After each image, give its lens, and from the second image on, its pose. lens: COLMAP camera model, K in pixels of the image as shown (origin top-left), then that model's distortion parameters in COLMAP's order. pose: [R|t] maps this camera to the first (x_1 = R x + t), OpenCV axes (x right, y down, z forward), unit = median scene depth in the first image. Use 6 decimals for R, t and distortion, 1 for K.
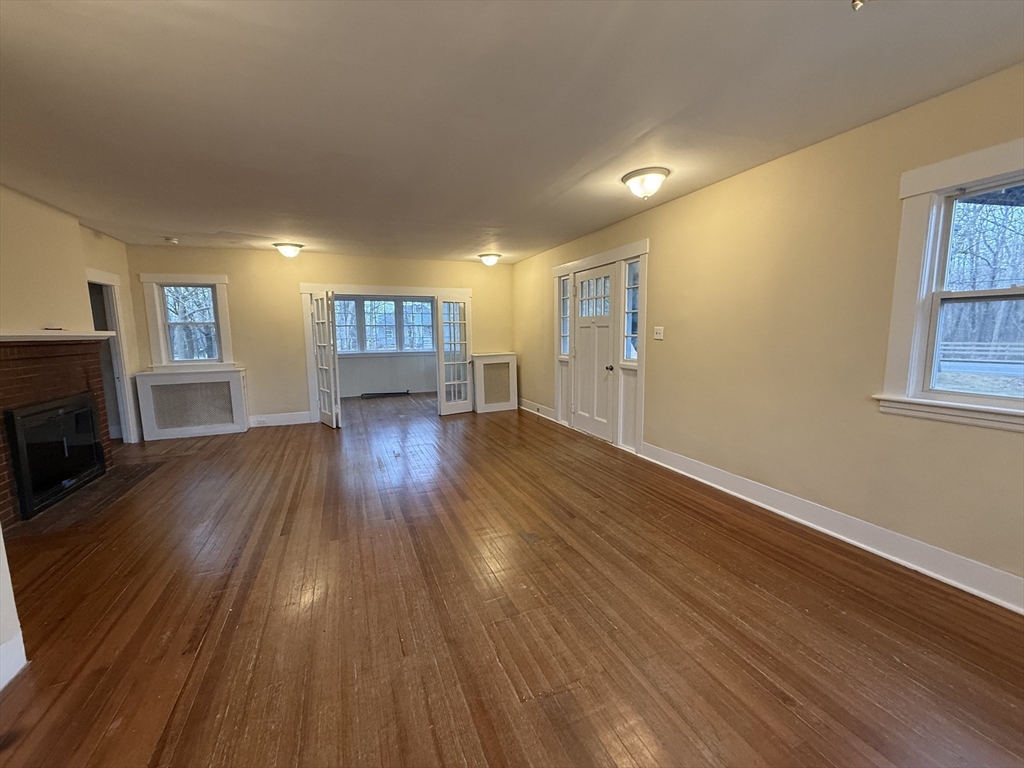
lens RADIAL K [[407.6, 0, 507.9], [0, 407.6, 385.3], [0, 0, 1]] dist [-0.002558, 0.001404]
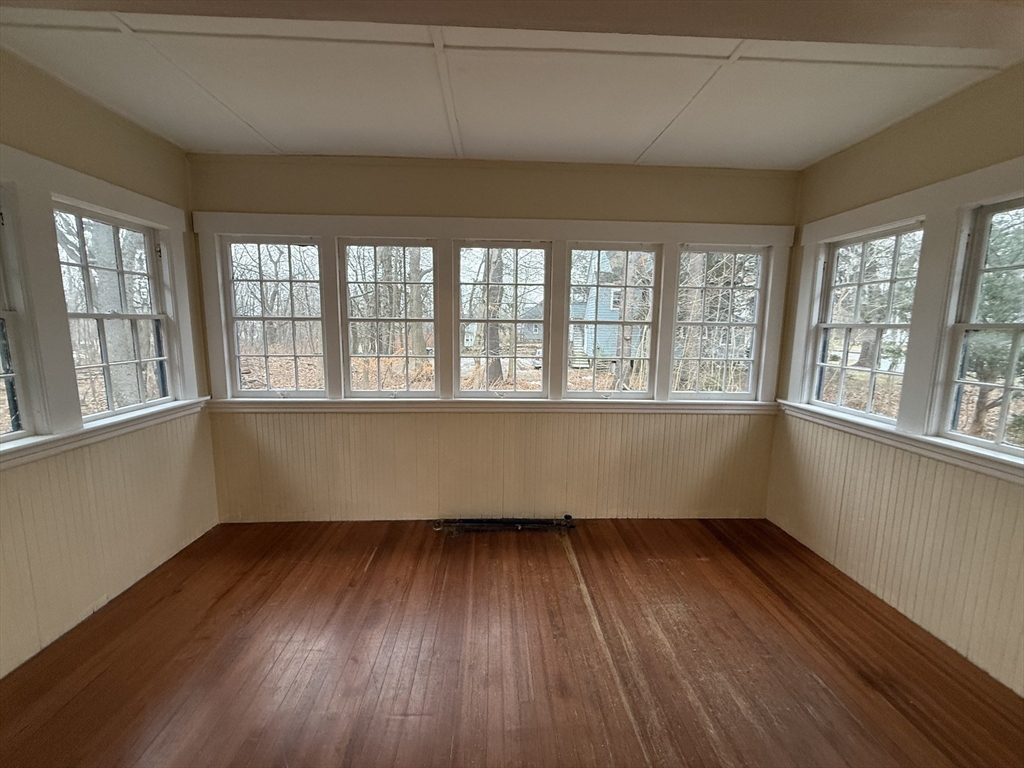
lens RADIAL K [[407.6, 0, 506.6], [0, 407.6, 377.4], [0, 0, 1]] dist [-0.002558, 0.001404]
pose [[0.939658, 0.065484, -0.335790, -0.403606], [-0.065306, 0.997795, 0.011835, -0.216268], [0.335825, 0.010808, 0.941862, 1.432377]]
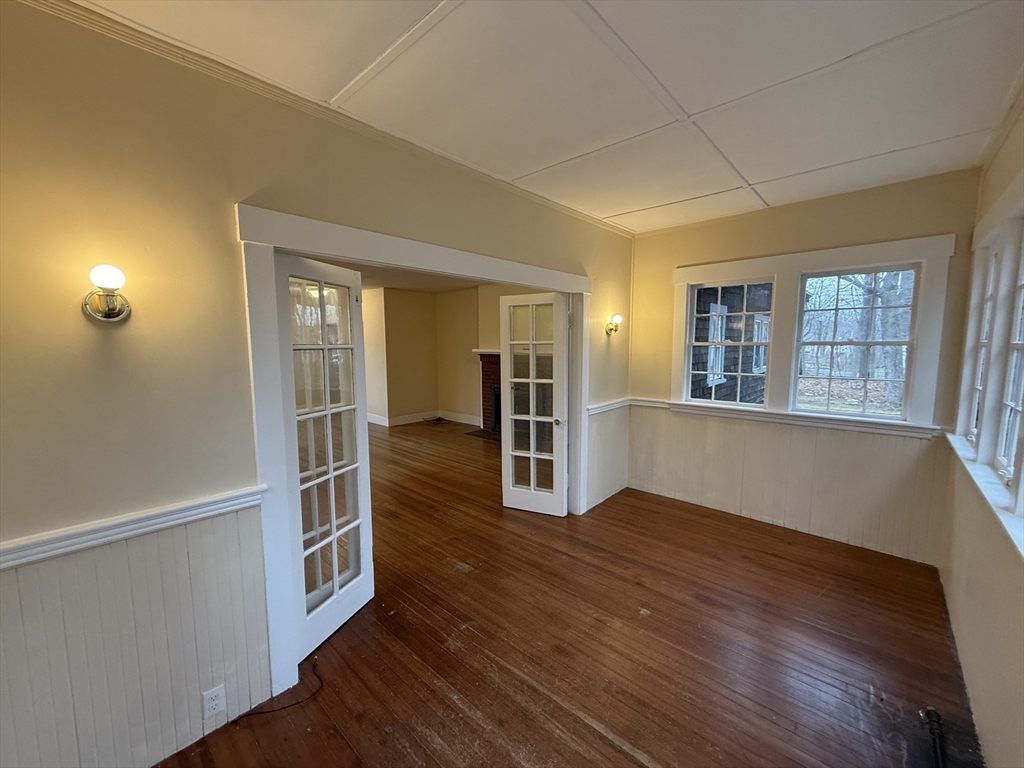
lens RADIAL K [[407.6, 0, 510.1], [0, 407.6, 383.3], [0, 0, 1]] dist [-0.002558, 0.001404]
pose [[-0.903938, 0.062510, -0.423070, -0.224787], [-0.037673, 0.973775, 0.224370, -0.327600], [0.426001, 0.218755, -0.877878, 2.166438]]
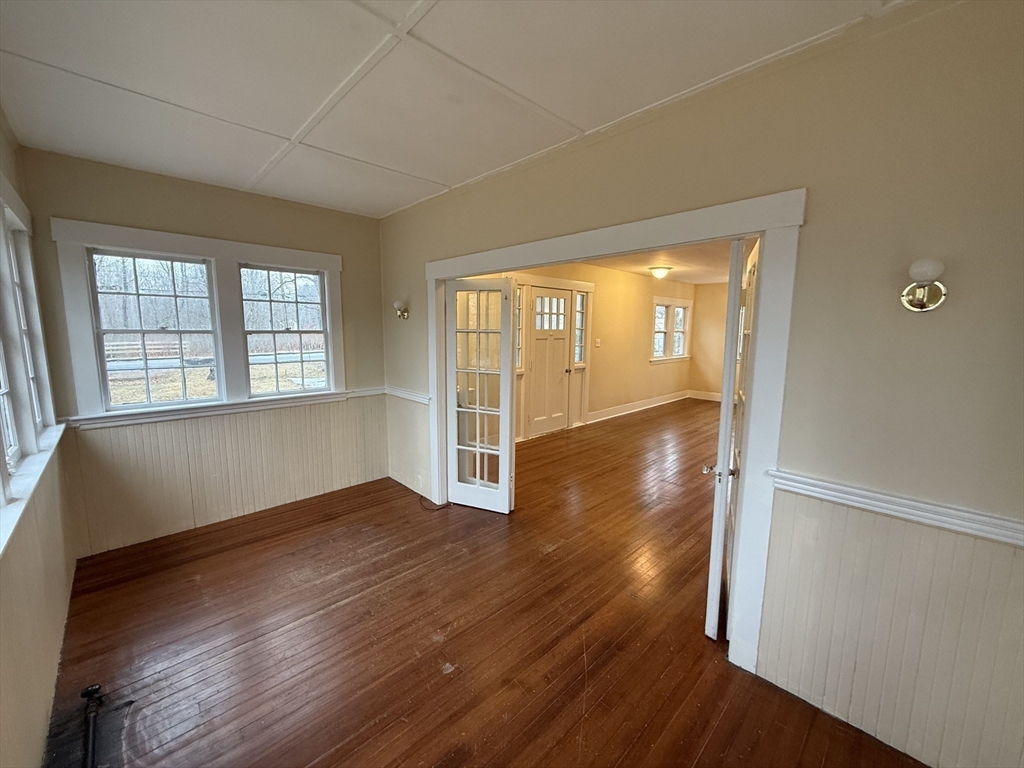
lens RADIAL K [[407.6, 0, 506.1], [0, 407.6, 382.0], [0, 0, 1]] dist [-0.002558, 0.001404]
pose [[-0.365501, -0.111095, 0.924157, -1.003762], [0.117363, 0.979428, 0.164156, -0.277326], [-0.923382, 0.168461, -0.344943, 1.867642]]
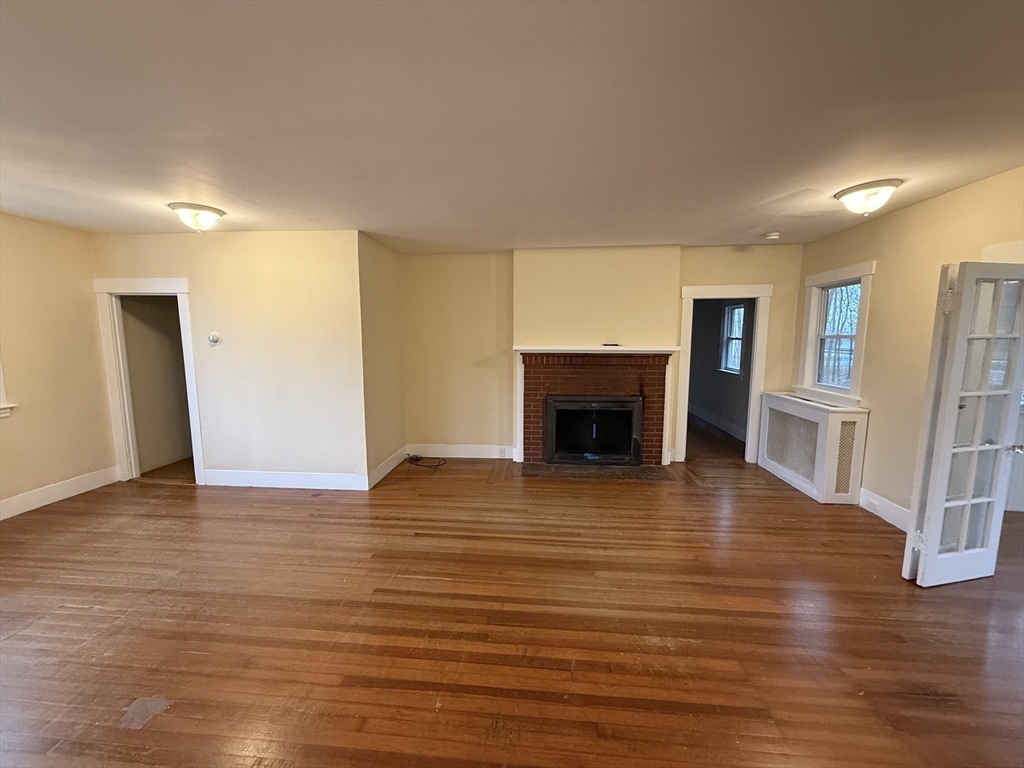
lens RADIAL K [[407.6, 0, 508.1], [0, 407.6, 384.0], [0, 0, 1]] dist [-0.002558, 0.001404]
pose [[-0.458105, 0.121685, -0.880530, 0.186726], [-0.109456, 0.975325, 0.191731, -0.191281], [0.882133, 0.184212, -0.433482, 1.083797]]
